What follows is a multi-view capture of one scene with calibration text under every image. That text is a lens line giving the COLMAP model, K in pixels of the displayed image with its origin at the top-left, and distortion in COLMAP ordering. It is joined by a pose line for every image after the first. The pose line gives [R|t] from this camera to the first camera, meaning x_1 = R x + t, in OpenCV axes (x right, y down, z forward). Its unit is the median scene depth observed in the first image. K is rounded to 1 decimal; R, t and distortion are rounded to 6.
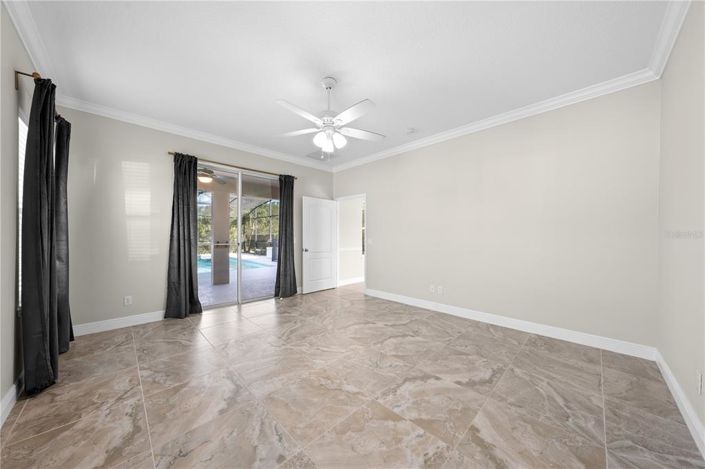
lens RADIAL K [[239.4, 0, 353.7], [0, 239.4, 237.0], [0, 0, 1]] dist [0.000189, 0.000054]
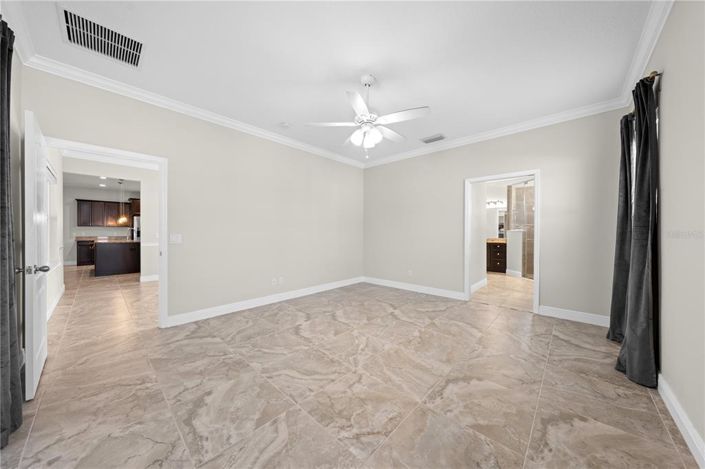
lens RADIAL K [[239.4, 0, 353.5], [0, 239.4, 234.1], [0, 0, 1]] dist [0.000189, 0.000054]
pose [[-0.044495, -0.007885, 0.998978, -1.139654], [-0.001549, 0.999968, 0.007824, 0.002827], [-0.999008, -0.001199, -0.044506, 1.126804]]
